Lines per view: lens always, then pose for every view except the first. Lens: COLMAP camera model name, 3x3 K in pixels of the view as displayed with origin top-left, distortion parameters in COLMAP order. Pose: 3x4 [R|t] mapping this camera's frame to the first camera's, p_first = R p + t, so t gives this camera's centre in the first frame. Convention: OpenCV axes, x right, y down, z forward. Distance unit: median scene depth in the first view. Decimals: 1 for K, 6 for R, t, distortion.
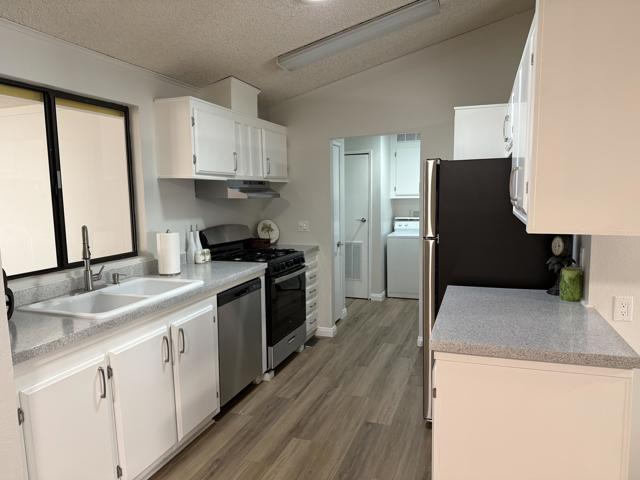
lens RADIAL K [[447.6, 0, 318.7], [0, 447.6, 244.2], [0, 0, 1]] dist [0.031557, -0.055405]
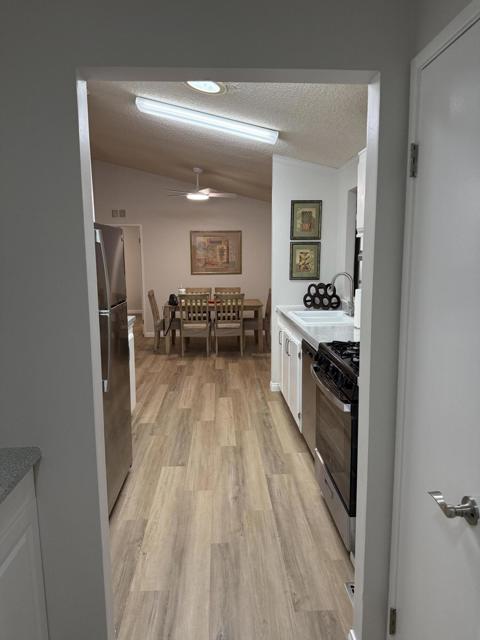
lens RADIAL K [[447.6, 0, 236.1], [0, 447.6, 320.6], [0, 0, 1]] dist [0.031557, -0.055405]
pose [[-0.925820, 0.077055, -0.370026, 0.339146], [-0.025991, 0.963701, 0.265714, -0.220052], [0.377069, 0.255621, -0.890212, 1.784880]]
